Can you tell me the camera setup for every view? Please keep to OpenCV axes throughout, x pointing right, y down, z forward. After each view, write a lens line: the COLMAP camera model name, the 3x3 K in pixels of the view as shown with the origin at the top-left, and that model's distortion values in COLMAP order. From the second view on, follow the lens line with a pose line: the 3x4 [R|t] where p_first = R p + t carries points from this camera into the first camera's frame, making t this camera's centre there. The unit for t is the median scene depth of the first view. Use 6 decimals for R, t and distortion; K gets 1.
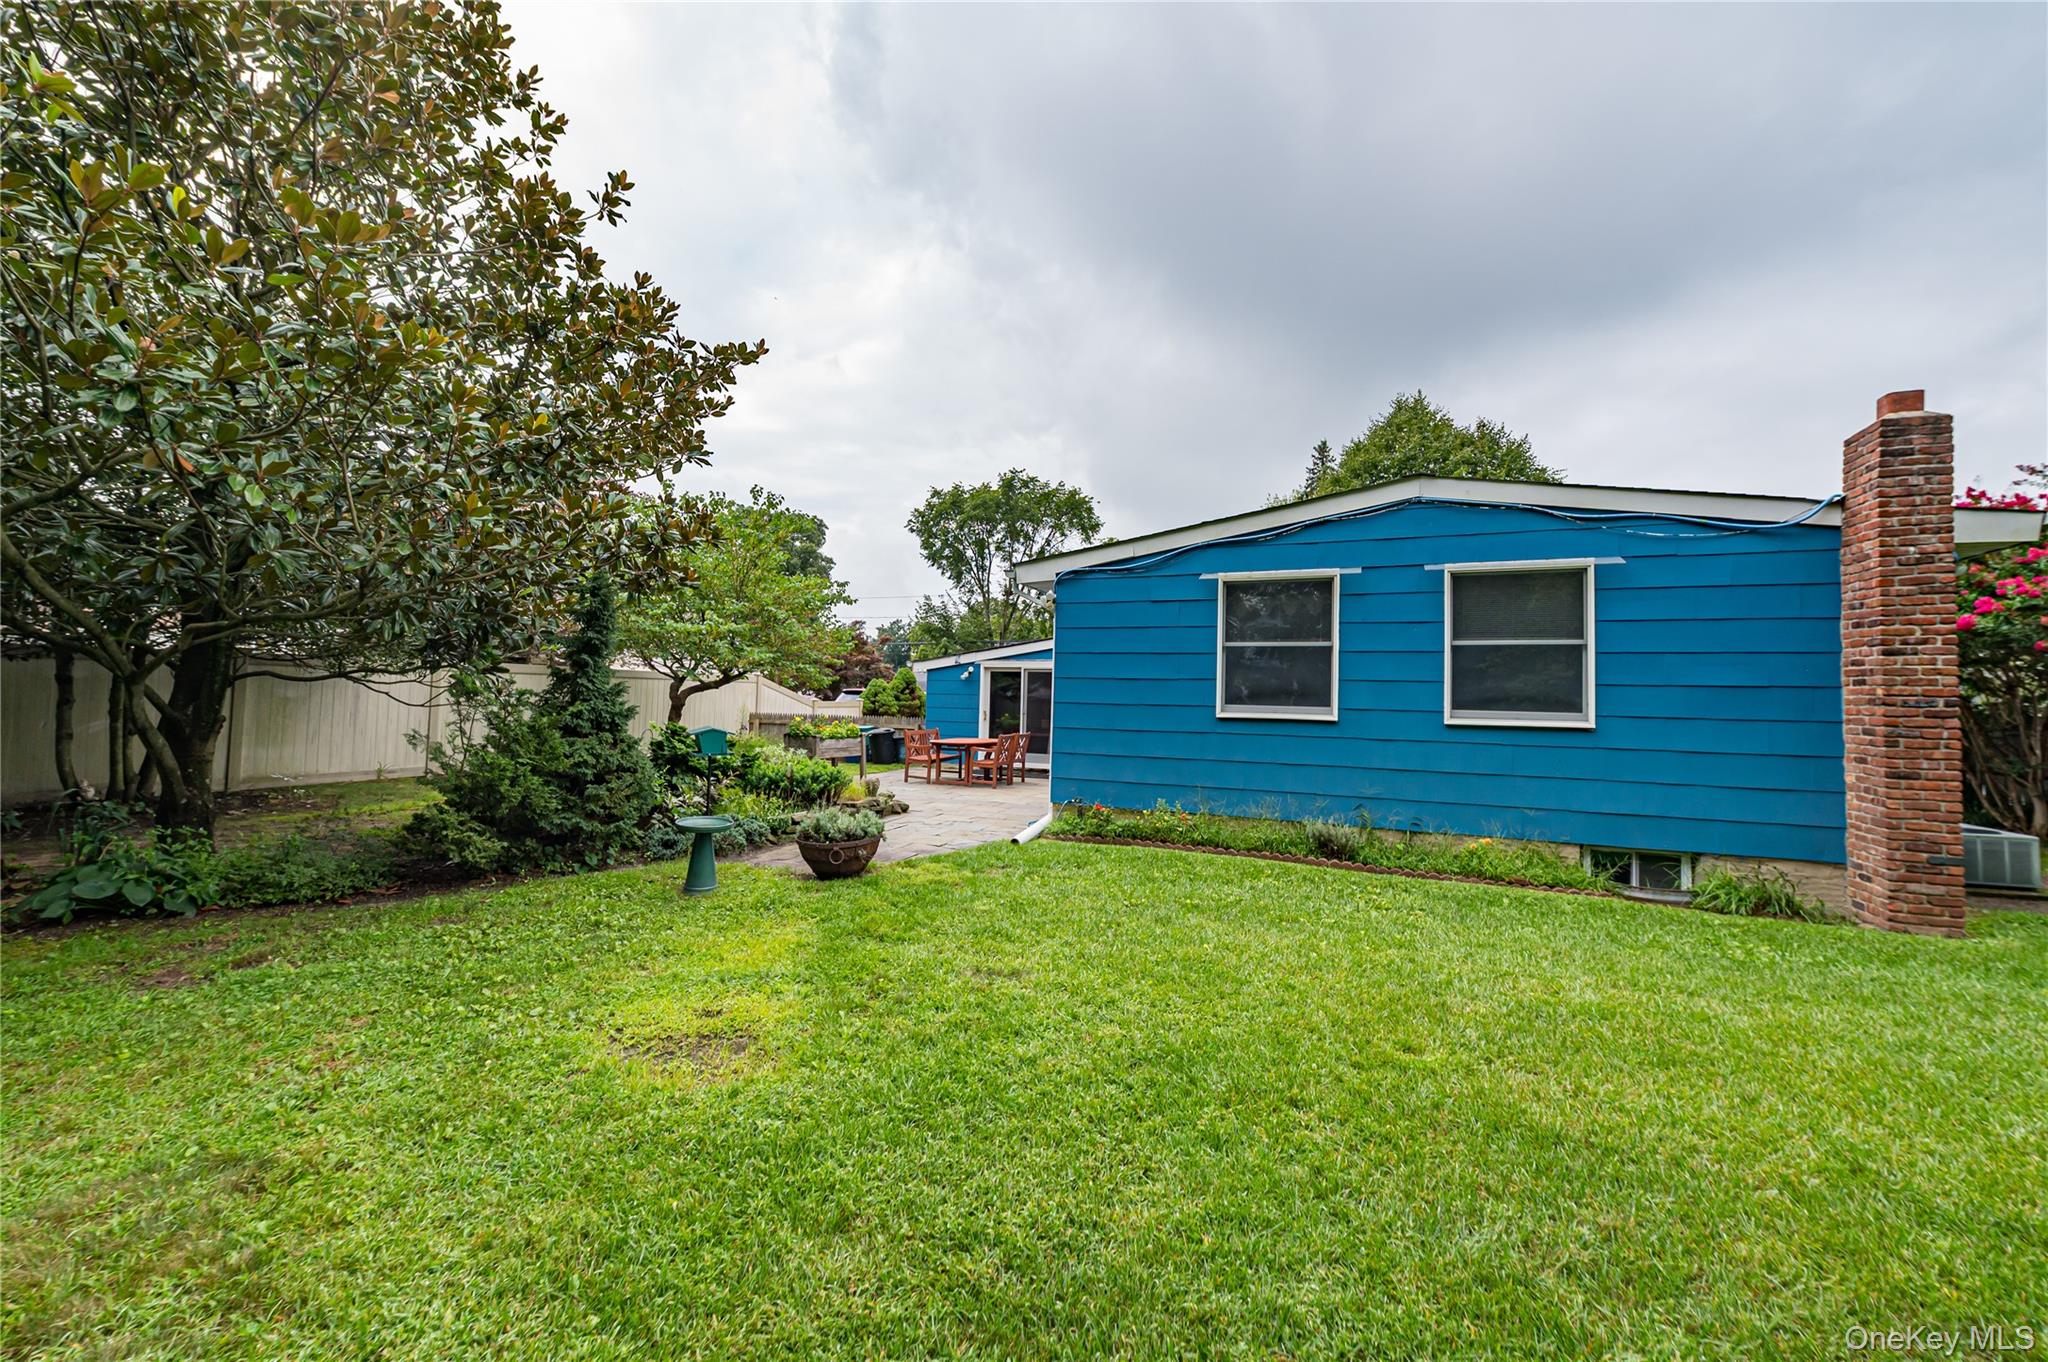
lens RADIAL K [[814.6, 0, 1017.1], [0, 814.6, 688.7], [0, 0, 1]] dist [-0.009179, -0.000459]
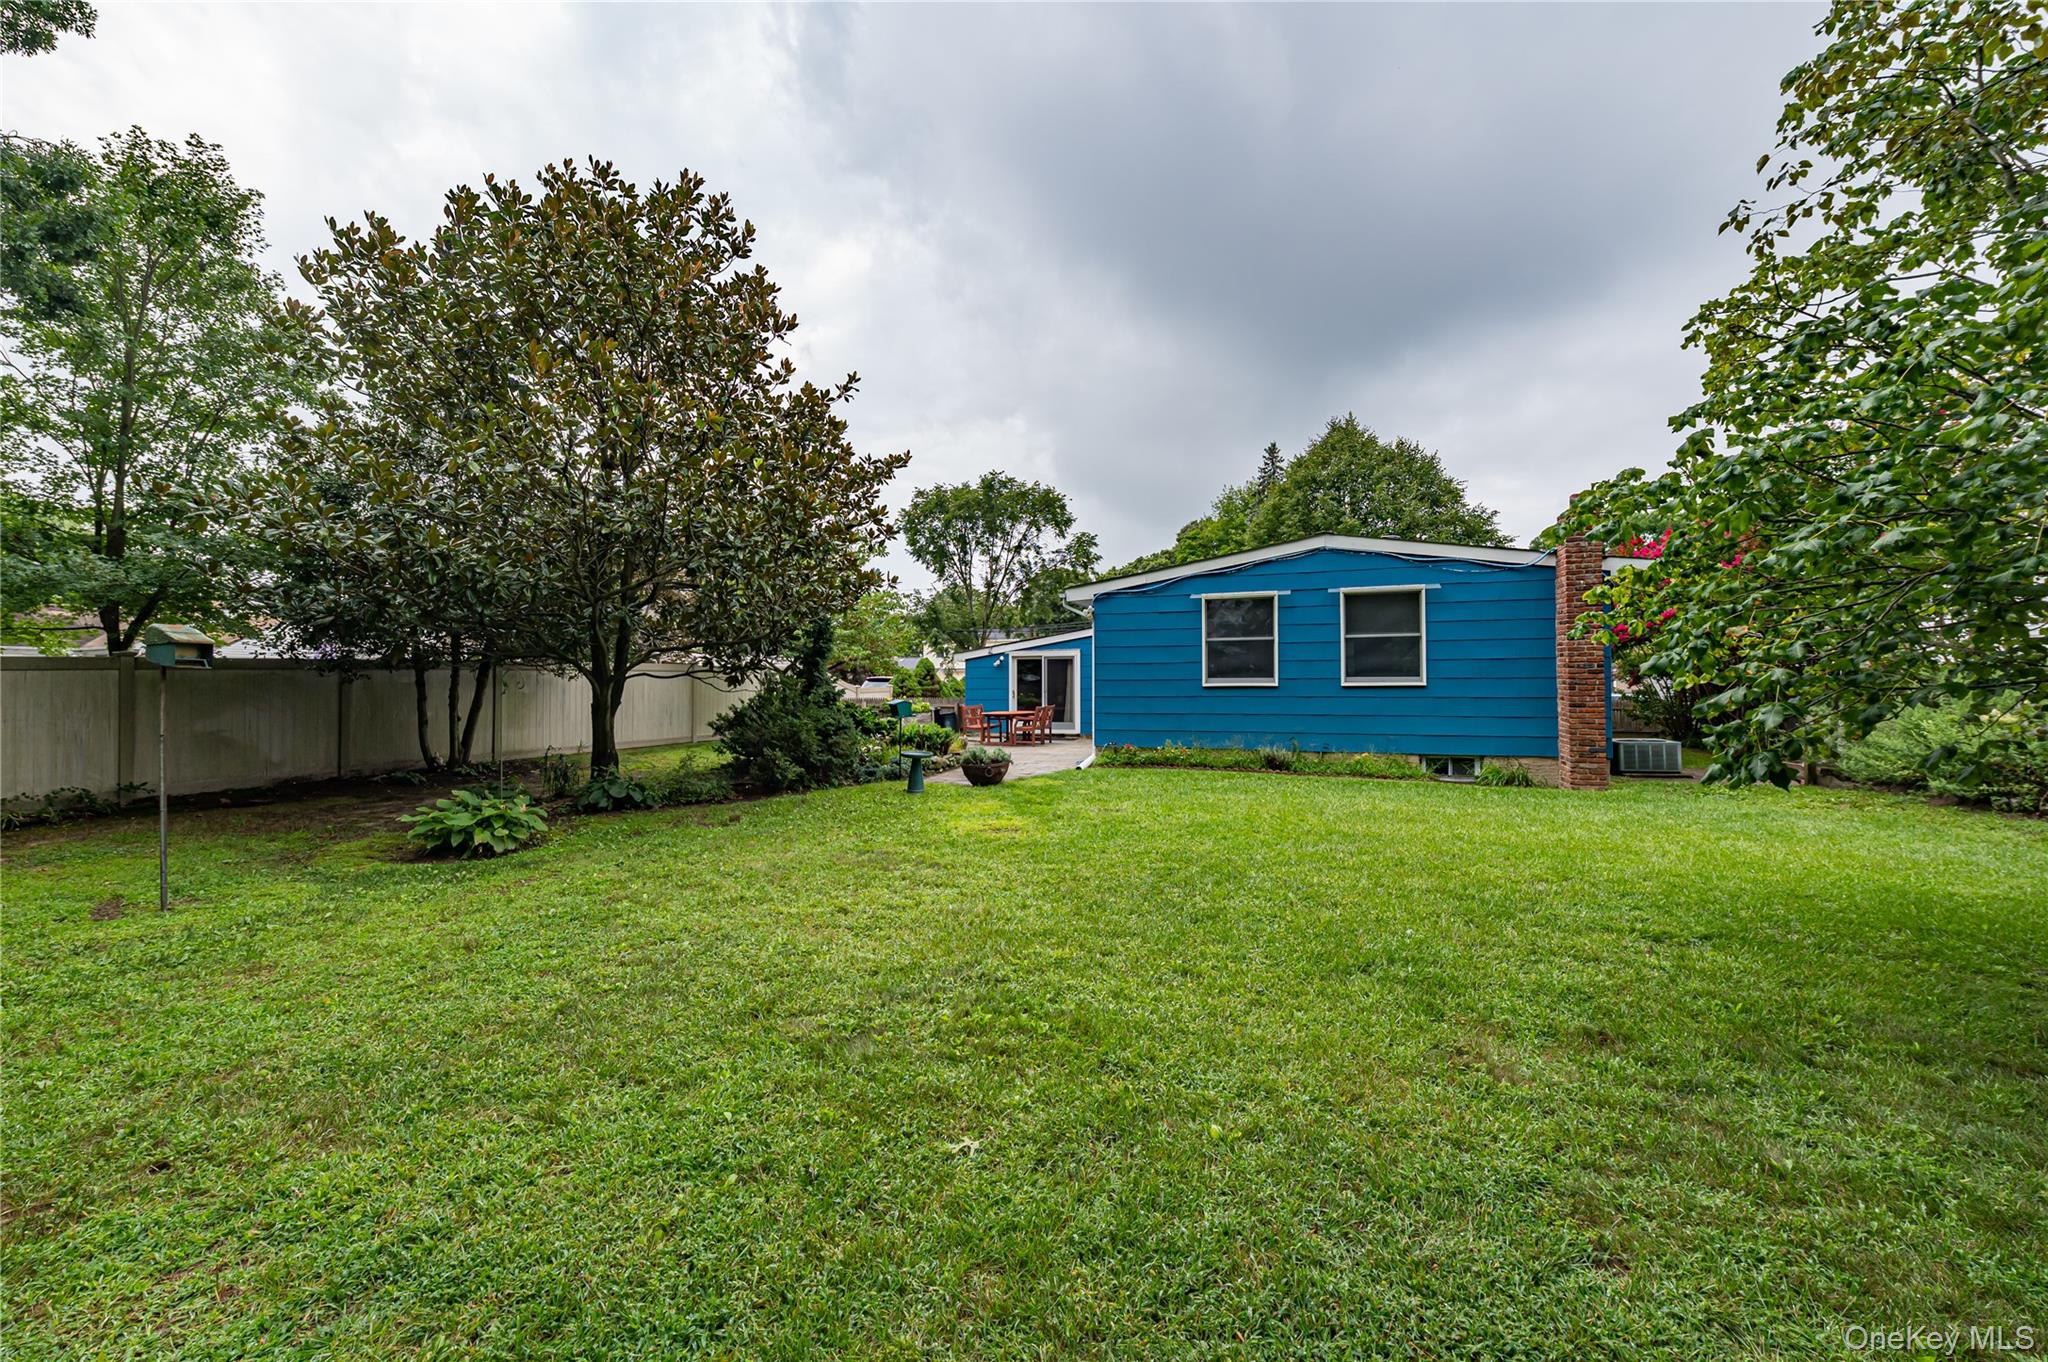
lens RADIAL K [[811.7, 0, 1018.7], [0, 811.7, 694.6], [0, 0, 1]] dist [-0.006189, -0.000344]
pose [[0.998431, -0.028652, 0.048113, -0.175116], [0.027352, 0.999249, 0.027461, -0.001779], [-0.048864, -0.026102, 0.998464, -0.517323]]
